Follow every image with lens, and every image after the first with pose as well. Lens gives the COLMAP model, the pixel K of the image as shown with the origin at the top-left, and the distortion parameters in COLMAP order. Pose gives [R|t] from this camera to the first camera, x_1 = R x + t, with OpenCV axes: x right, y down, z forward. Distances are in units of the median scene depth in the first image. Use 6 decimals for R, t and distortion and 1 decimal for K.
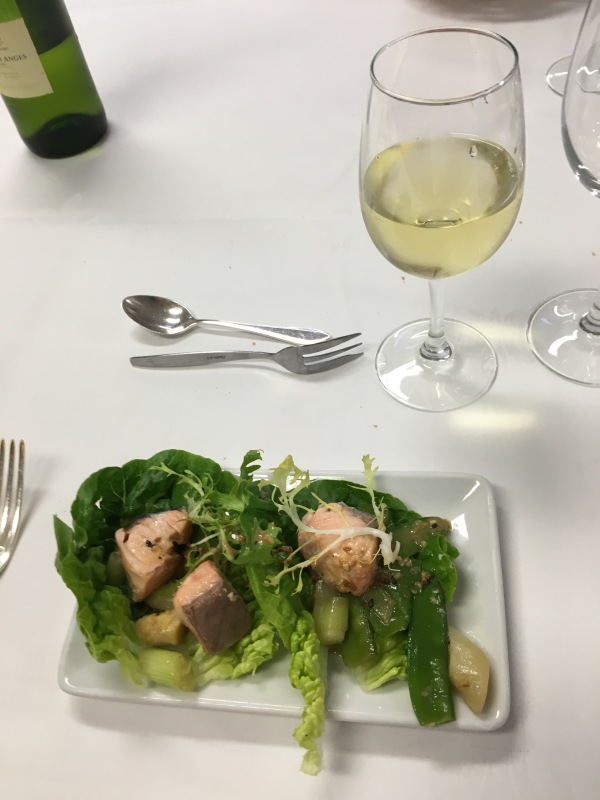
lens RADIAL K [[680.8, 0, 304.2], [0, 680.8, 380.9], [0, 0, 1]] dist [0.054250, -0.105460]
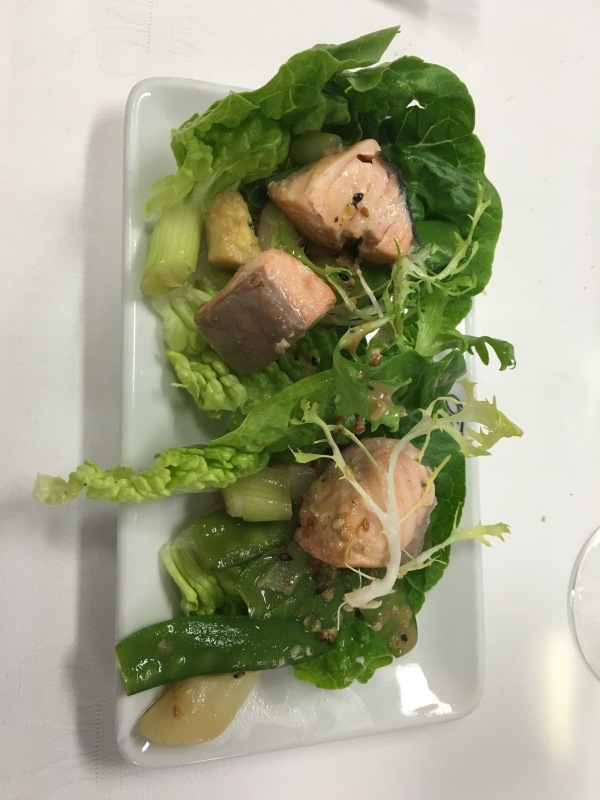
lens RADIAL K [[680.8, 0, 304.2], [0, 680.8, 380.9], [0, 0, 1]] dist [0.054250, -0.105460]
pose [[0.055114, 0.995463, 0.077564, -0.117447], [-0.955154, 0.029928, 0.294595, 0.111810], [0.290937, -0.090322, 0.952469, 0.400968]]
